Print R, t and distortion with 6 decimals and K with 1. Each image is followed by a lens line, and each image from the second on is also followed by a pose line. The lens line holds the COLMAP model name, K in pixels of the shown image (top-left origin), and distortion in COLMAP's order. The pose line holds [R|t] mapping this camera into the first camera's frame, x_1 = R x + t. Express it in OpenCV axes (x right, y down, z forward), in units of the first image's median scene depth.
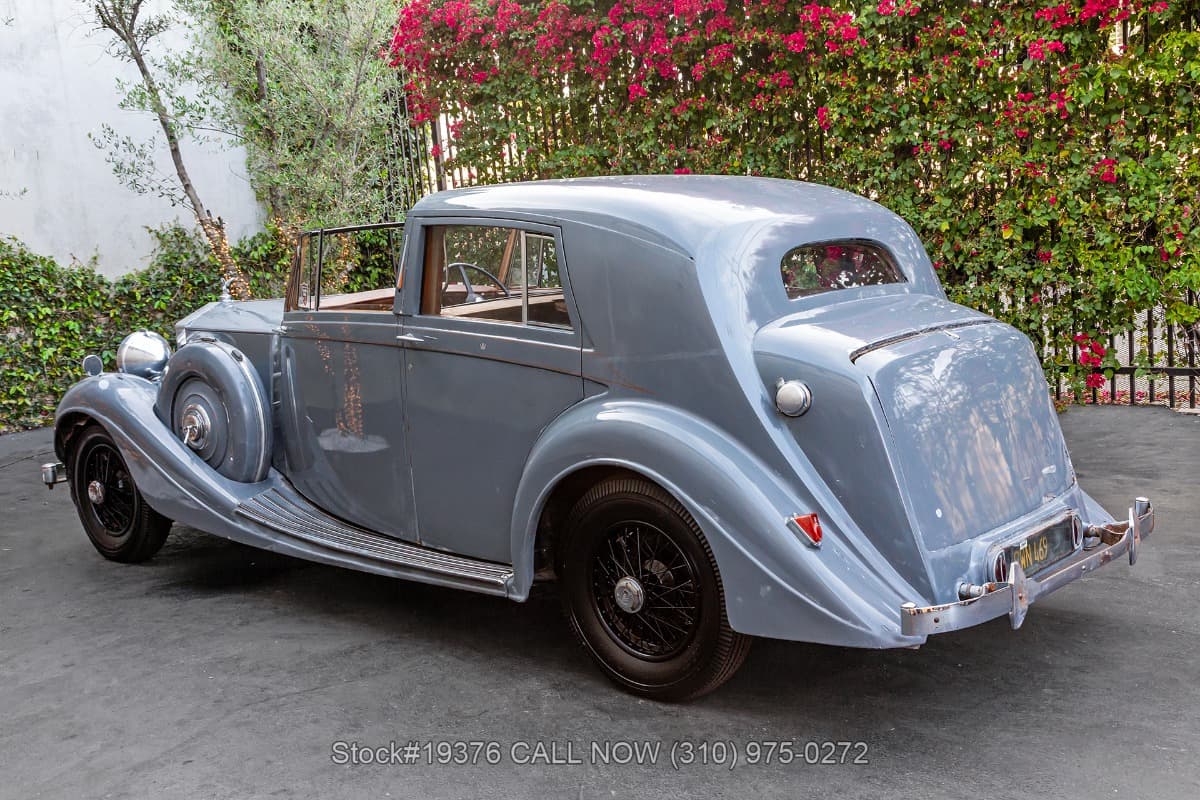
lens RADIAL K [[1221.3, 0, 593.6], [0, 1221.3, 397.4], [0, 0, 1]] dist [0.037585, 0.000000]
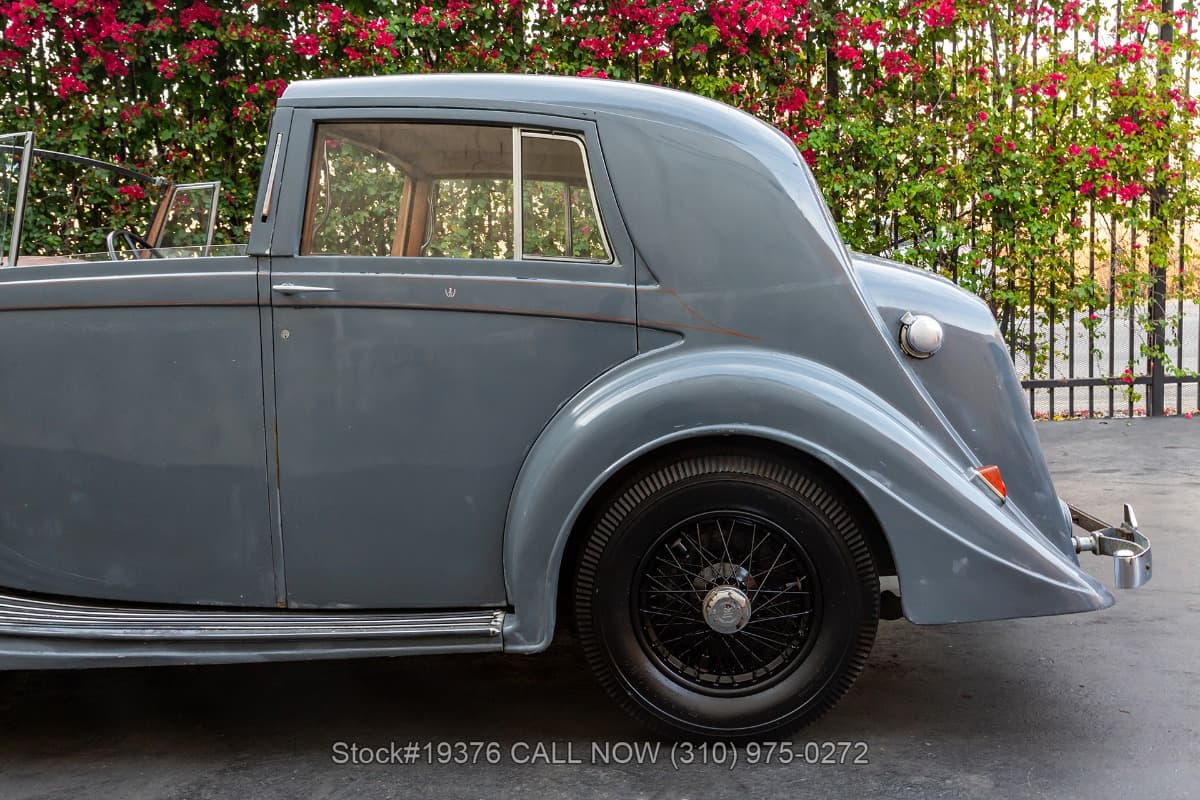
lens RADIAL K [[1221.3, 0, 602.5], [0, 1221.3, 397.5], [0, 0, 1]] dist [0.037585, 0.000000]
pose [[0.804890, -0.027987, 0.592764, -0.578651], [0.073404, 0.995911, -0.052651, 0.080594], [-0.588867, 0.085890, 0.803653, 0.527607]]
